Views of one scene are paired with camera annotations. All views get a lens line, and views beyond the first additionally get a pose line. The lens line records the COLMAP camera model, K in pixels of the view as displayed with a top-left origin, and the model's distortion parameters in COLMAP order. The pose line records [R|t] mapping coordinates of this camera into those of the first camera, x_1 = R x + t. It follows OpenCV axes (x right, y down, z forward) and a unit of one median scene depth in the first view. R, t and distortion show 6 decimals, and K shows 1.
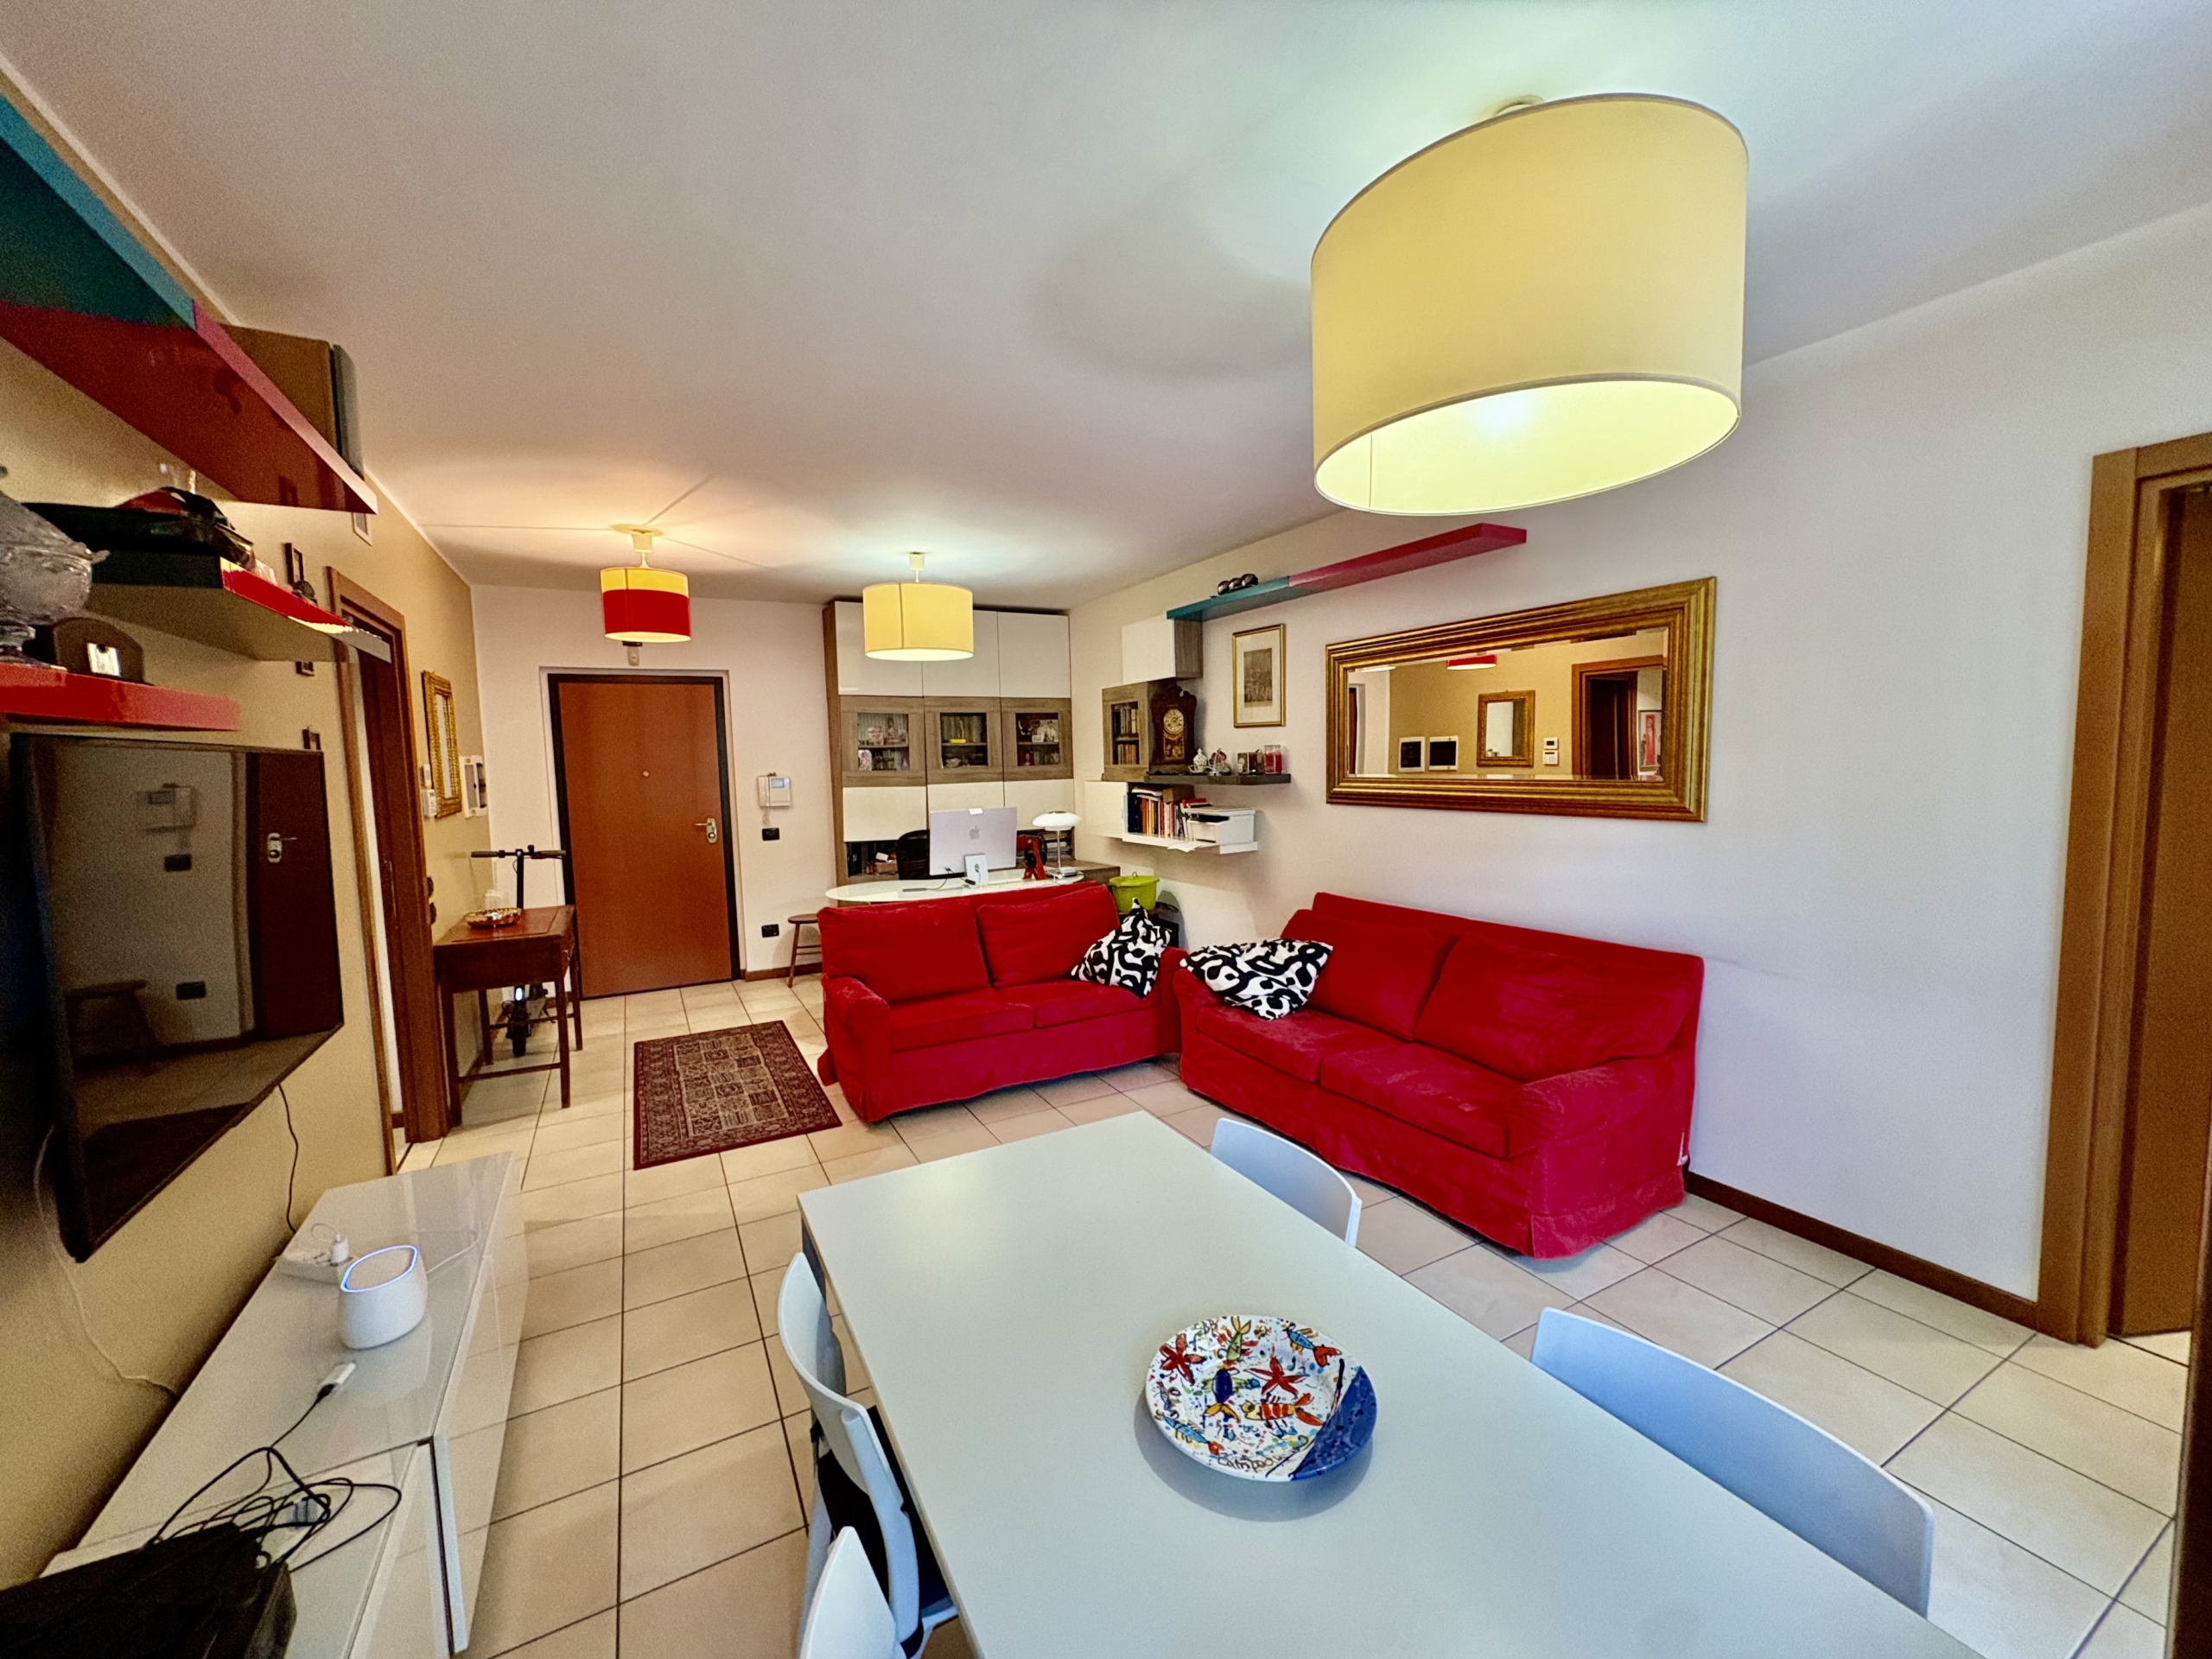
lens RADIAL K [[880.6, 0, 1107.3], [0, 880.6, 838.1], [0, 0, 1]] dist [0.001559, -0.000045]
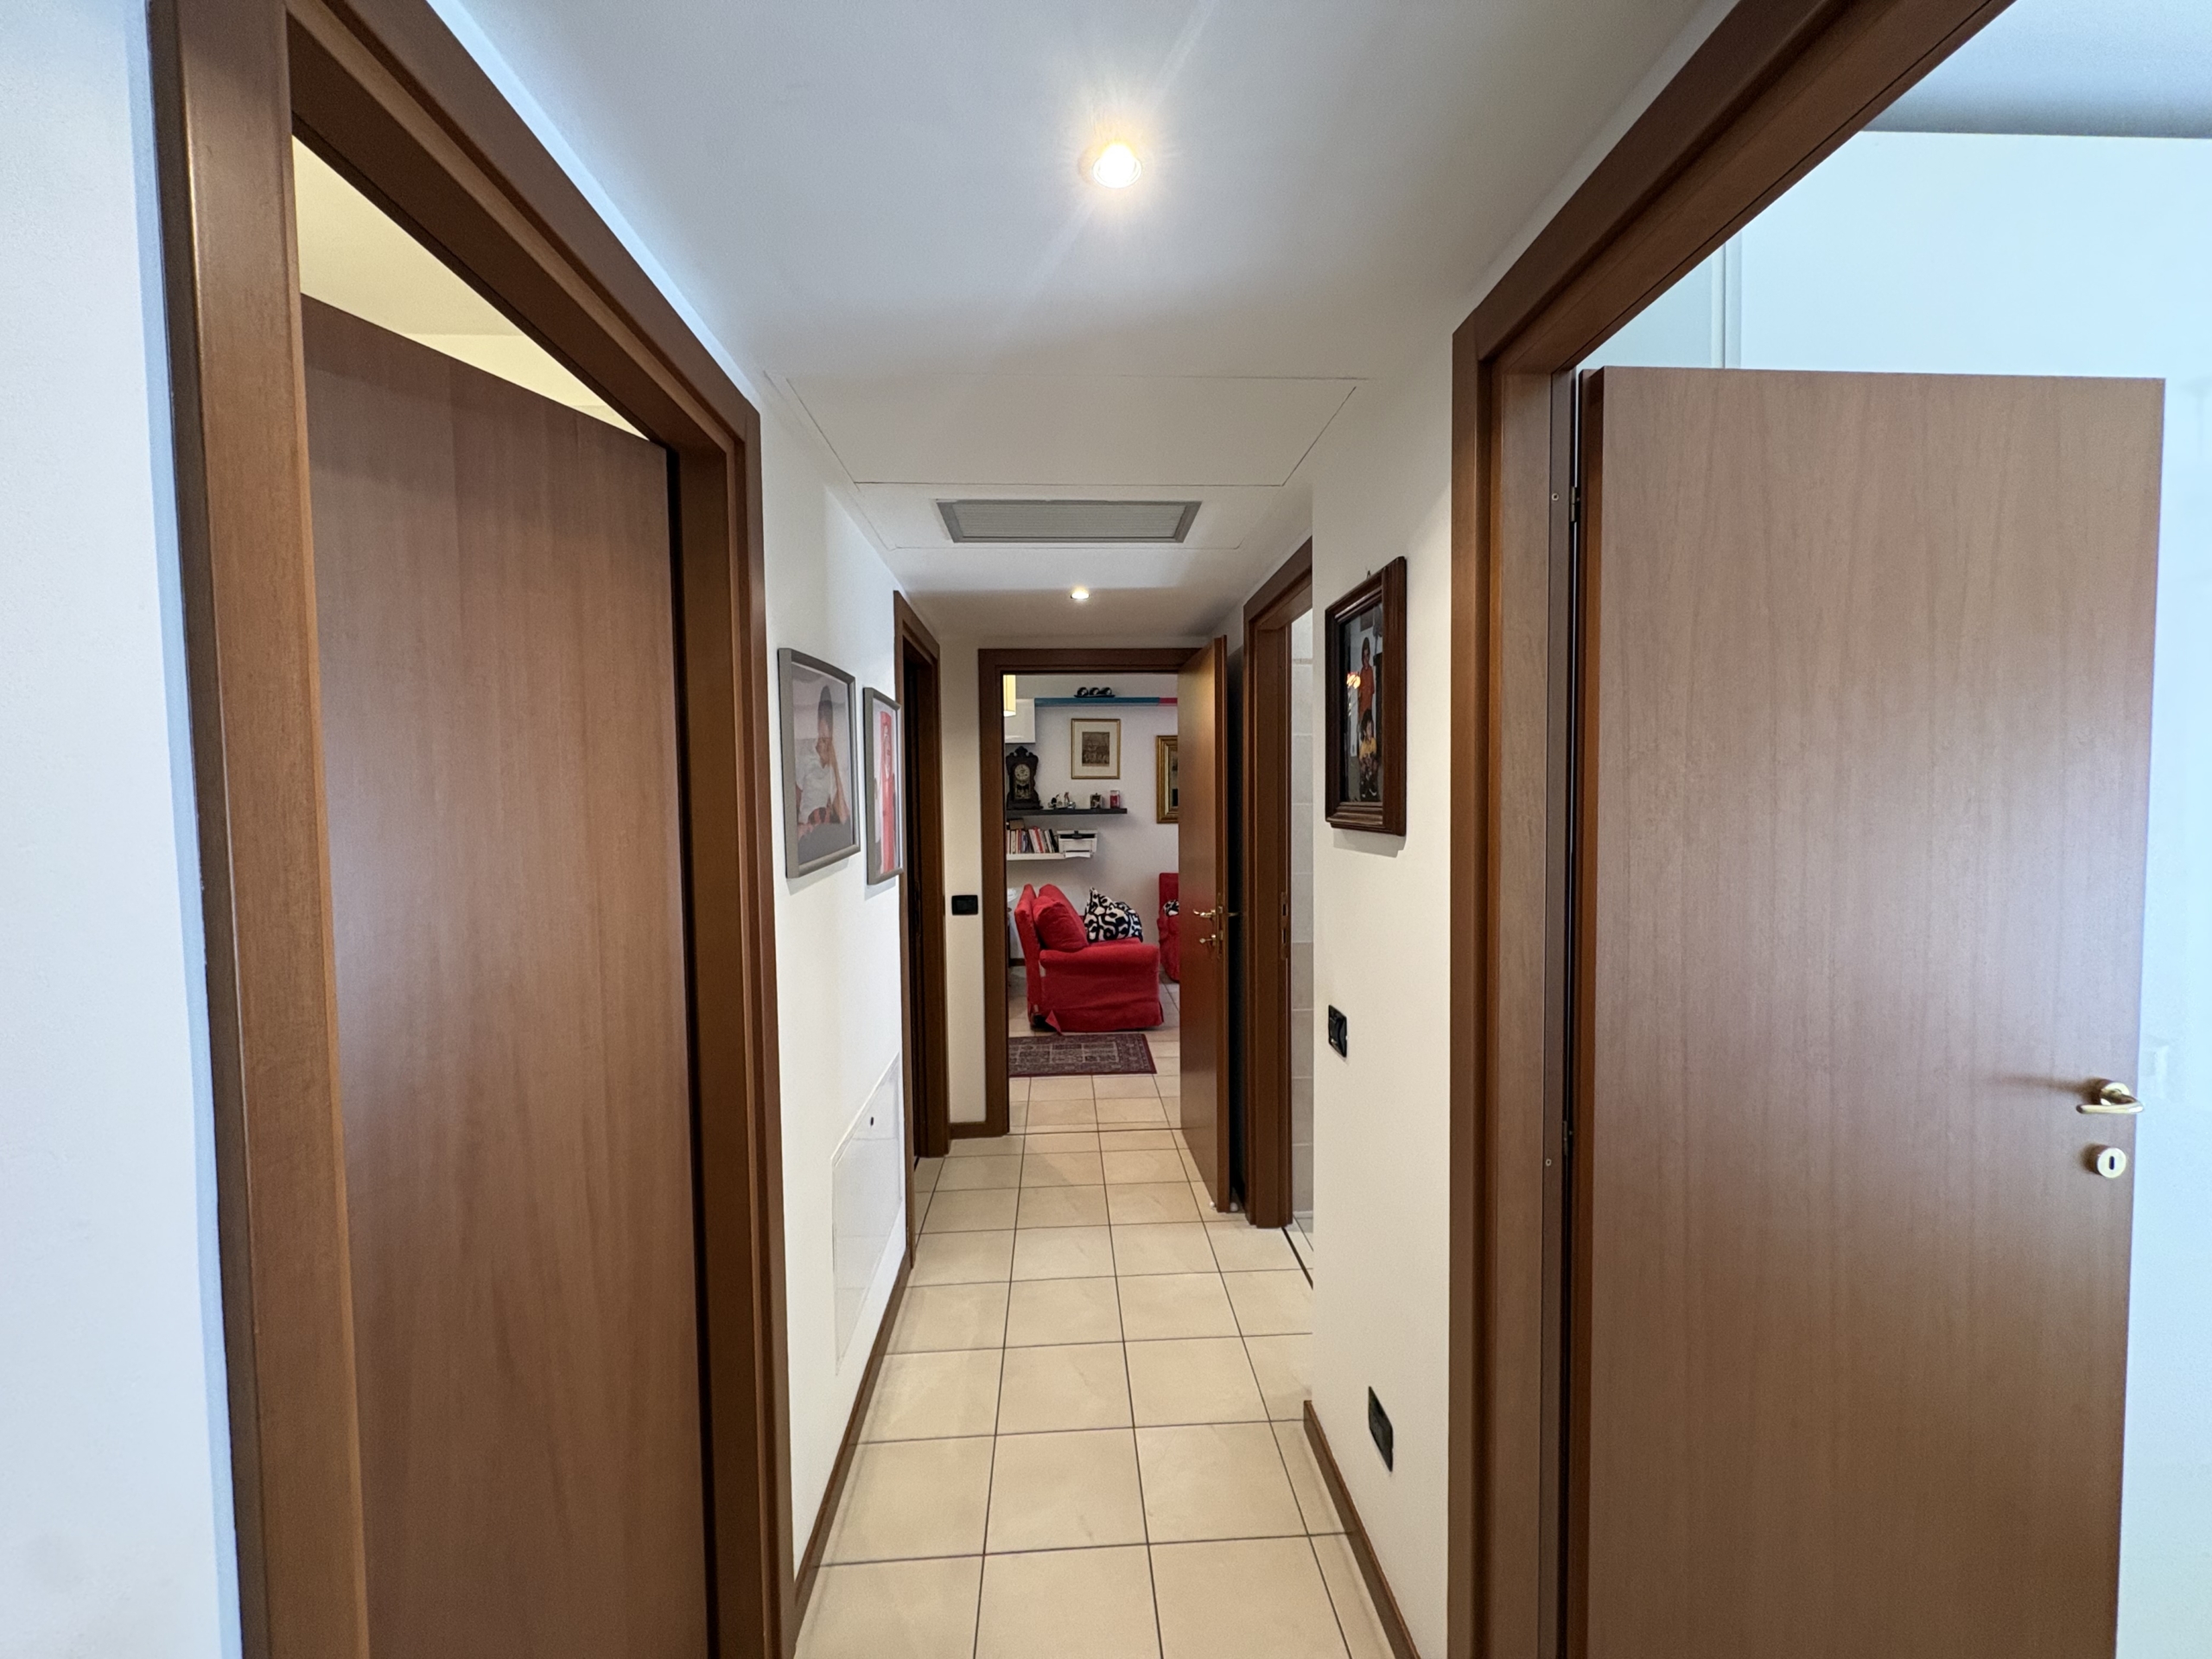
lens RADIAL K [[880.6, 0, 1103.2], [0, 880.6, 832.6], [0, 0, 1]] dist [0.001559, -0.000045]
pose [[0.433771, -0.021954, 0.900756, -1.408893], [0.086524, 0.996098, -0.017389, 0.002052], [-0.896859, 0.085480, 0.433978, 0.318661]]
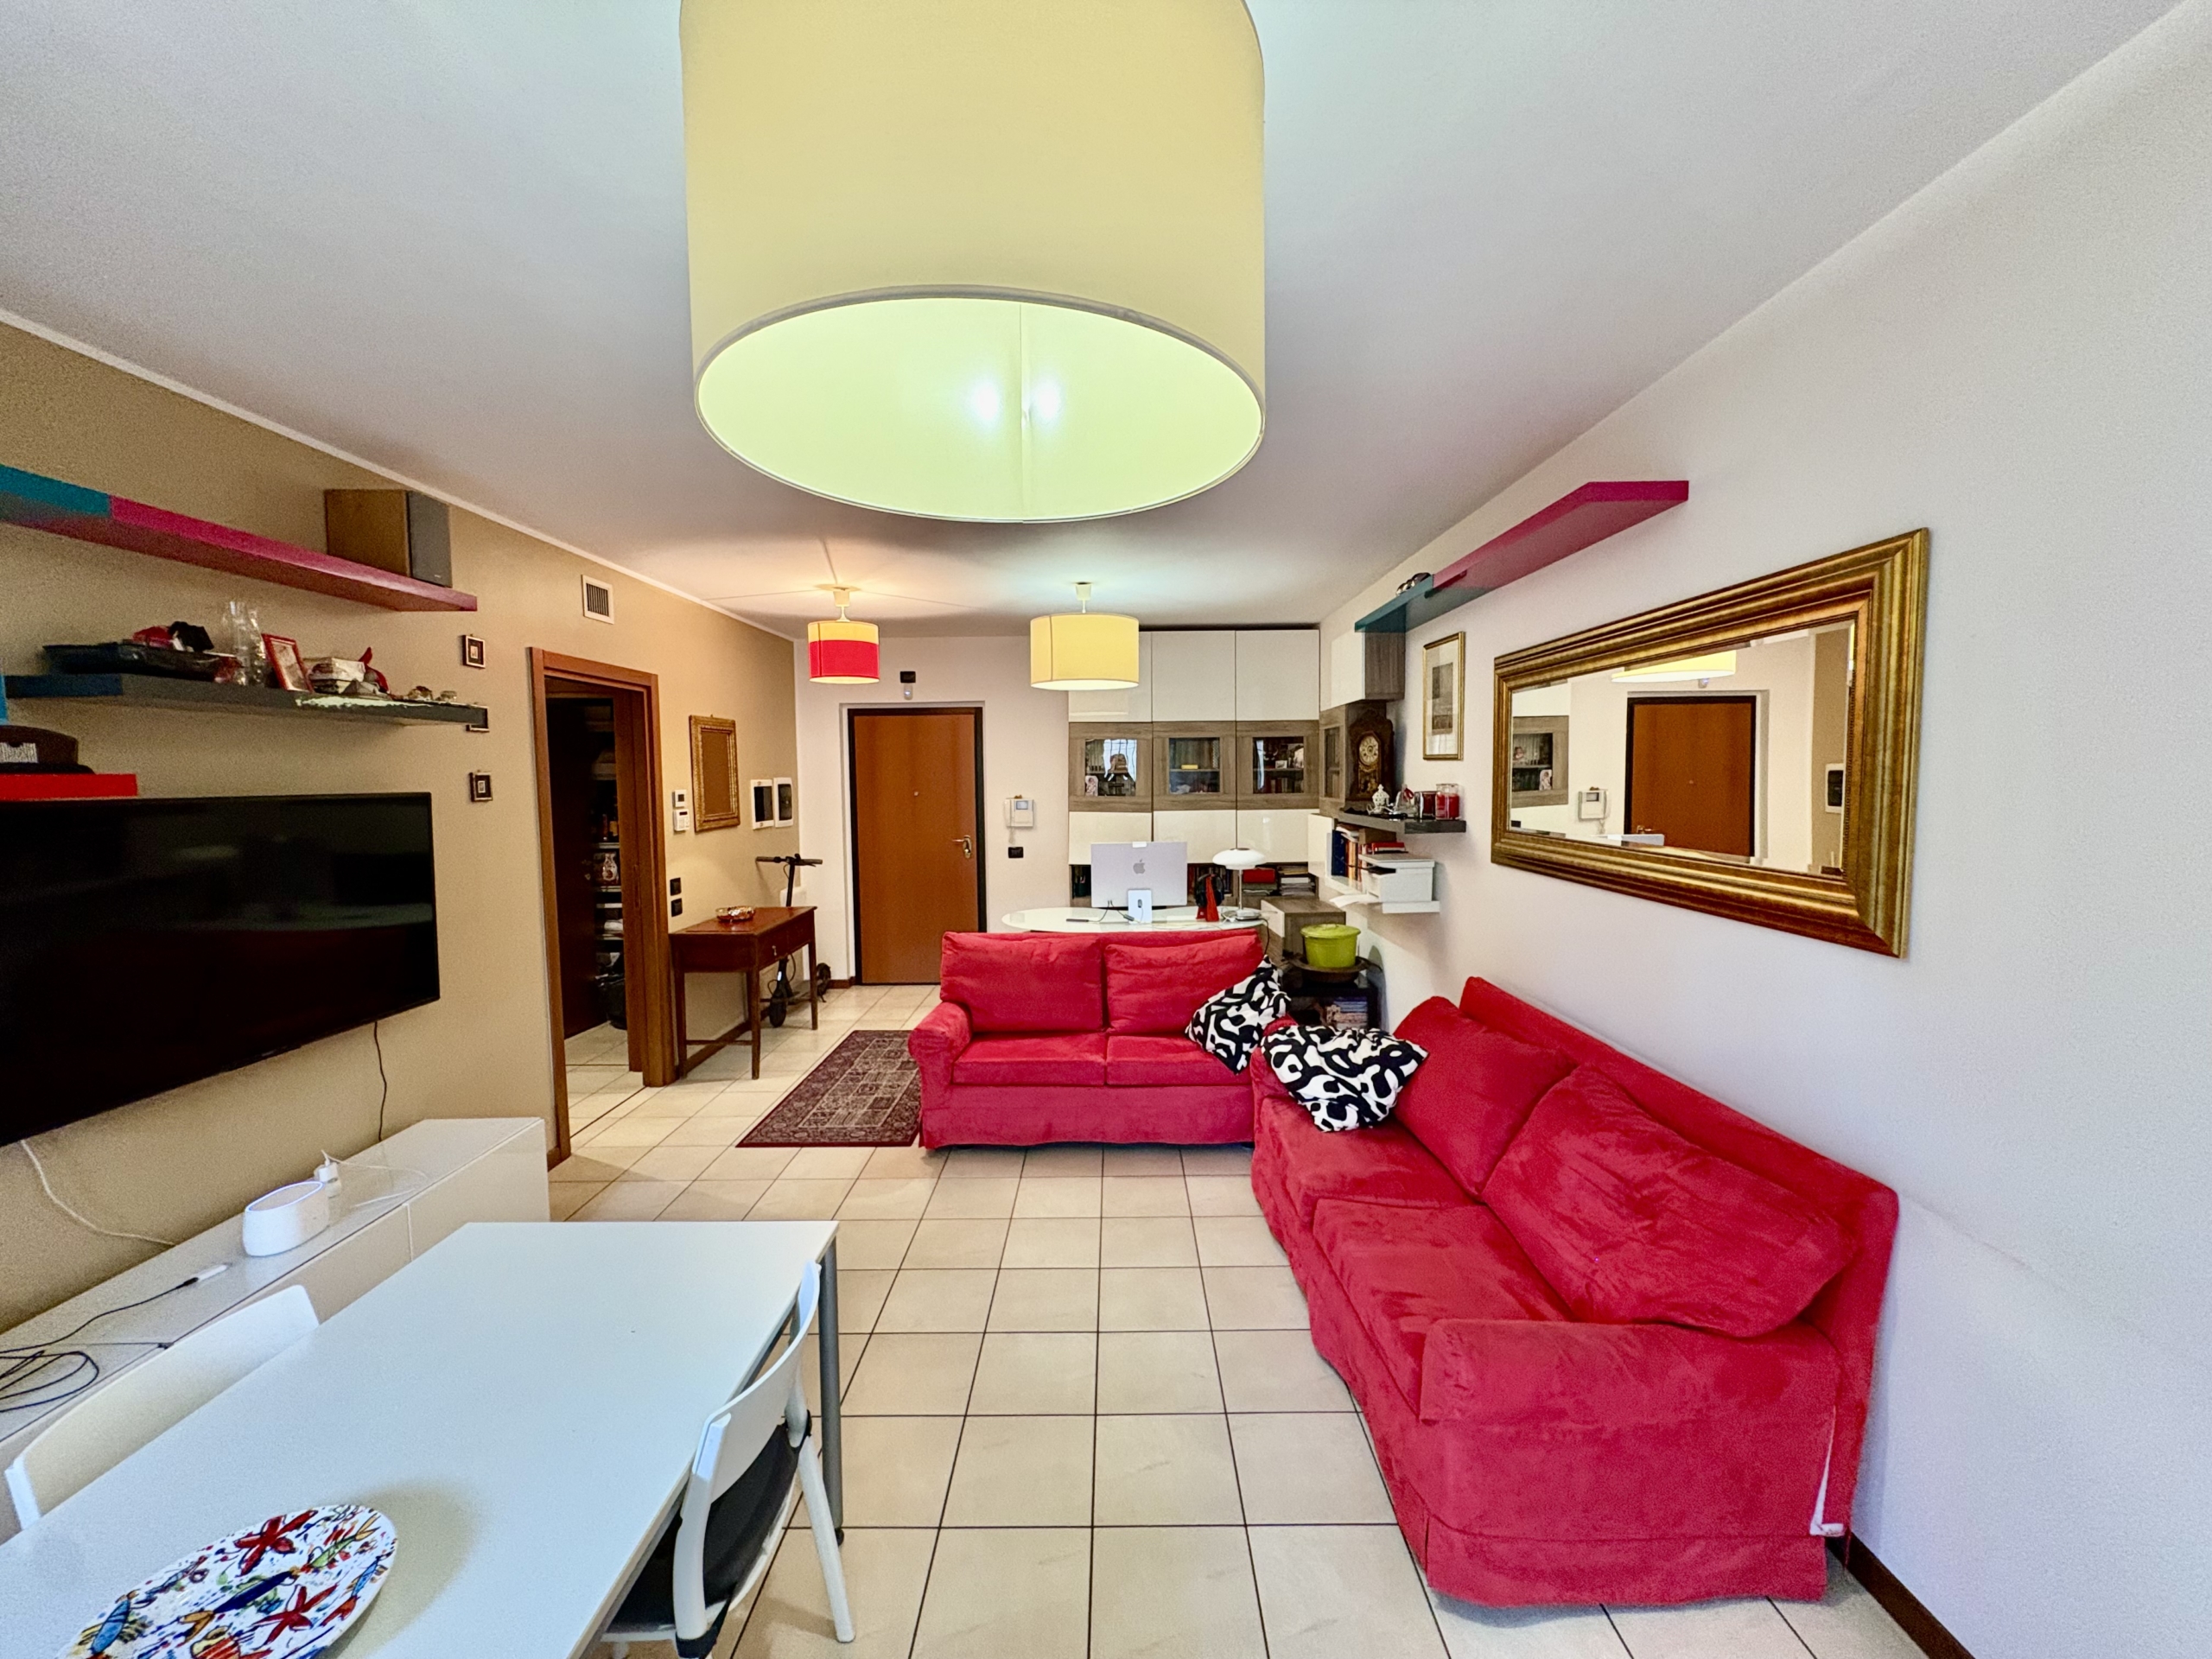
lens RADIAL K [[880.6, 0, 1103.4], [0, 880.6, 836.8], [0, 0, 1]] dist [0.001559, -0.000045]
pose [[0.874328, 0.048670, -0.482888, 0.321172], [-0.054389, 0.998517, 0.002161, -0.044715], [0.482277, 0.024375, 0.875679, 0.159313]]
